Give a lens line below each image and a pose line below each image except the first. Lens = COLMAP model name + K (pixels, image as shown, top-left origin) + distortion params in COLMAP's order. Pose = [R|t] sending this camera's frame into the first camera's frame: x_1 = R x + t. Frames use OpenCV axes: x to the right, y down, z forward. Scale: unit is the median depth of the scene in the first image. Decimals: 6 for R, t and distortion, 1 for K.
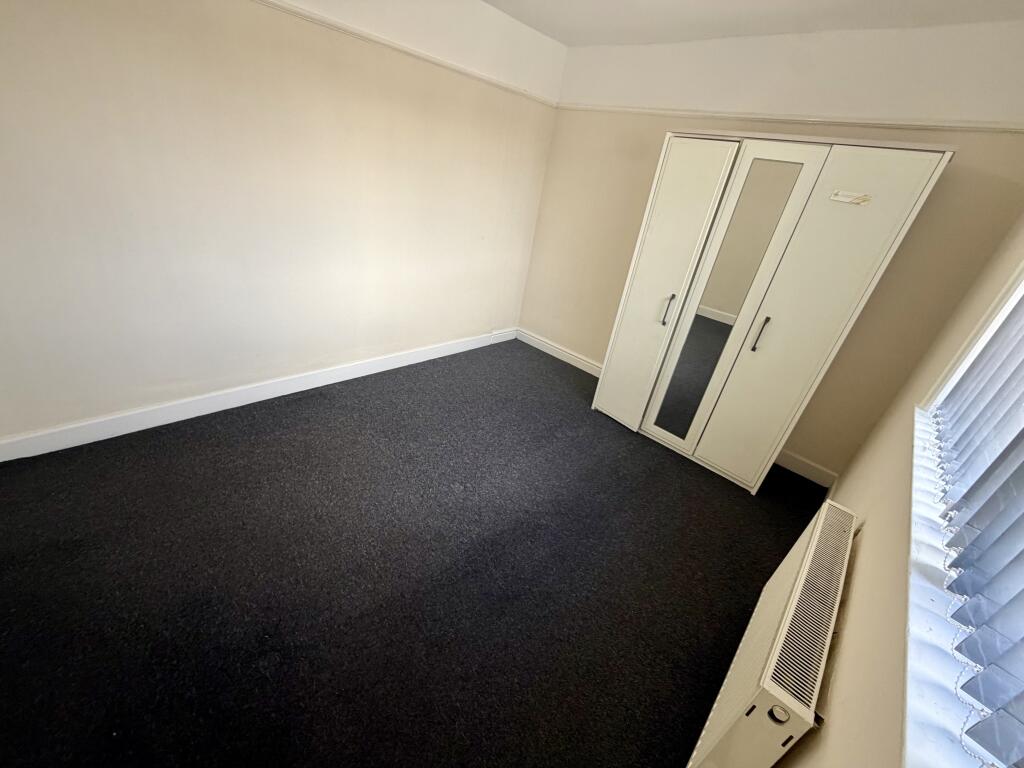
lens RADIAL K [[409.3, 0, 507.9], [0, 409.3, 380.7], [0, 0, 1]] dist [-0.000047, 0.000010]
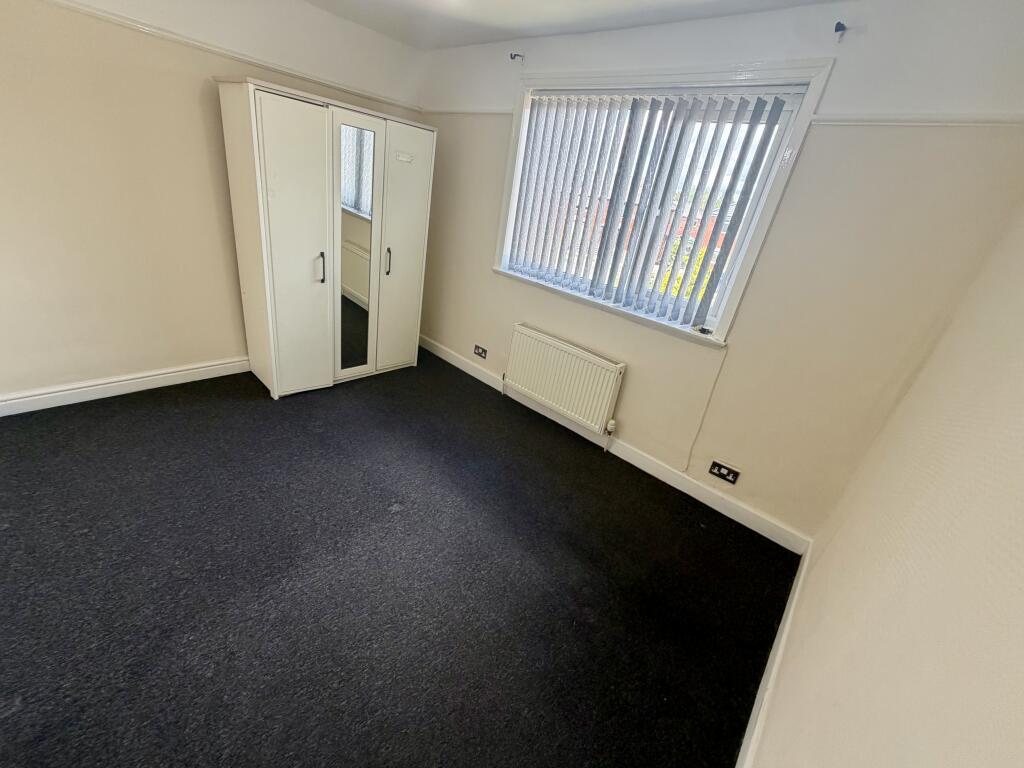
lens RADIAL K [[409.3, 0, 507.9], [0, 409.3, 380.7], [0, 0, 1]] dist [-0.000047, 0.000010]
pose [[0.002276, -0.552668, 0.833399, -0.606229], [0.321910, 0.789444, 0.522640, -0.315571], [-0.946768, 0.267089, 0.179706, 0.395558]]
